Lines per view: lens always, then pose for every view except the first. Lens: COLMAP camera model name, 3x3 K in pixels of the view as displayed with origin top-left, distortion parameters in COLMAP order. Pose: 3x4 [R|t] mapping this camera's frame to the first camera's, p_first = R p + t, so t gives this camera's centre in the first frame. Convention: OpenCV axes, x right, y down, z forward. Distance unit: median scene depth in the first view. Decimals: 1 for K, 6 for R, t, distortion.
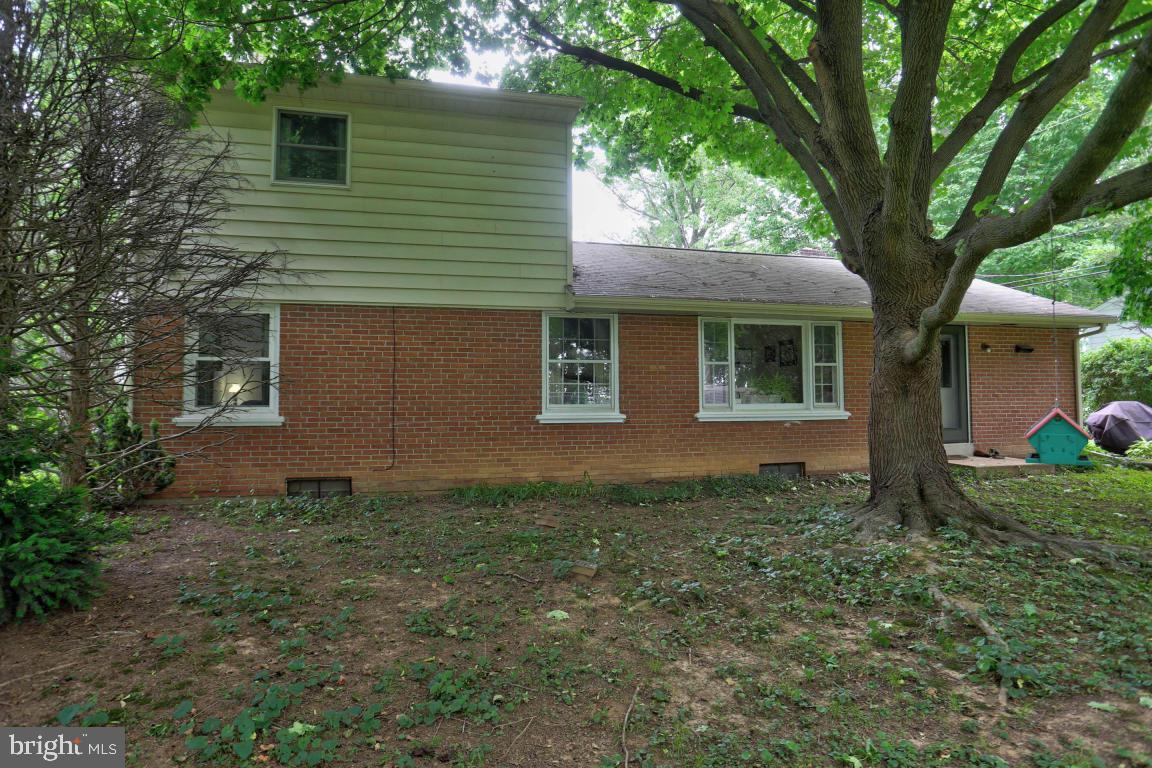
lens RADIAL K [[628.8, 0, 579.2], [0, 628.8, 348.3], [0, 0, 1]] dist [-0.058436, 0.033168]
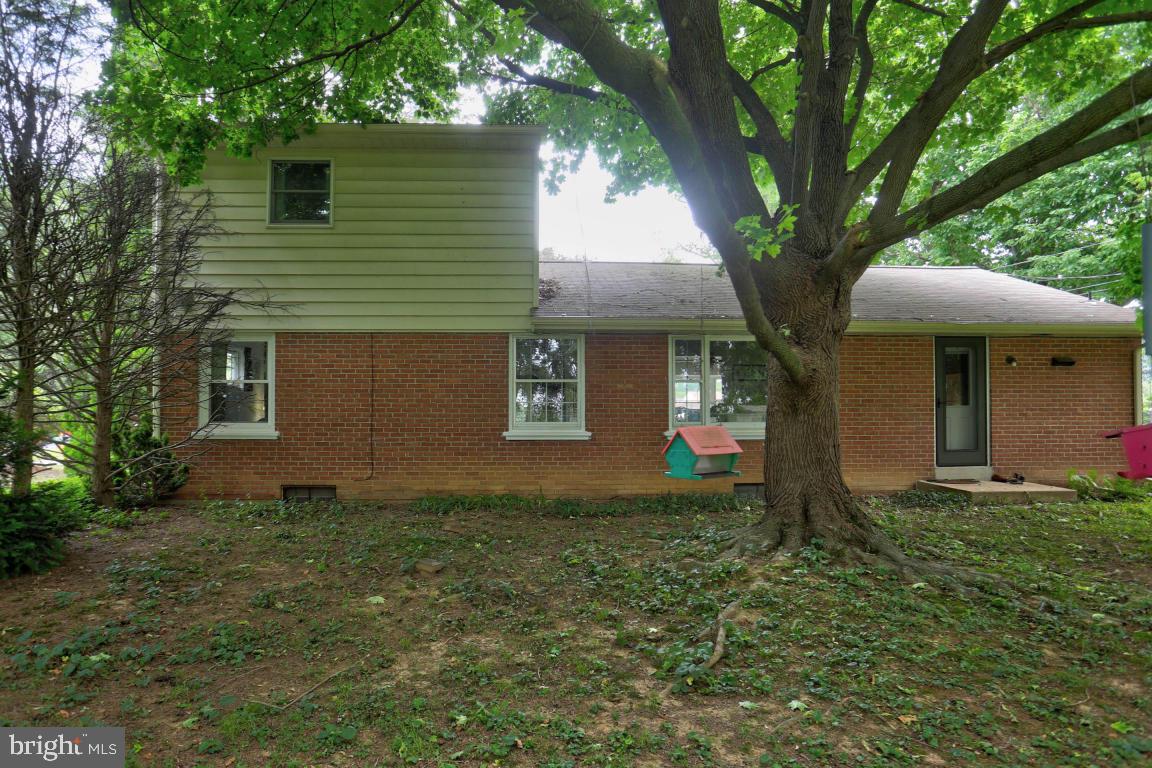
lens RADIAL K [[662.0, 0, 599.5], [0, 662.0, 380.2], [0, 0, 1]] dist [-0.067713, 0.041719]
pose [[0.980877, -0.008560, -0.194440, 0.322618], [0.013308, 0.999644, 0.023127, -0.004168], [0.194172, -0.025272, 0.980642, -0.058689]]
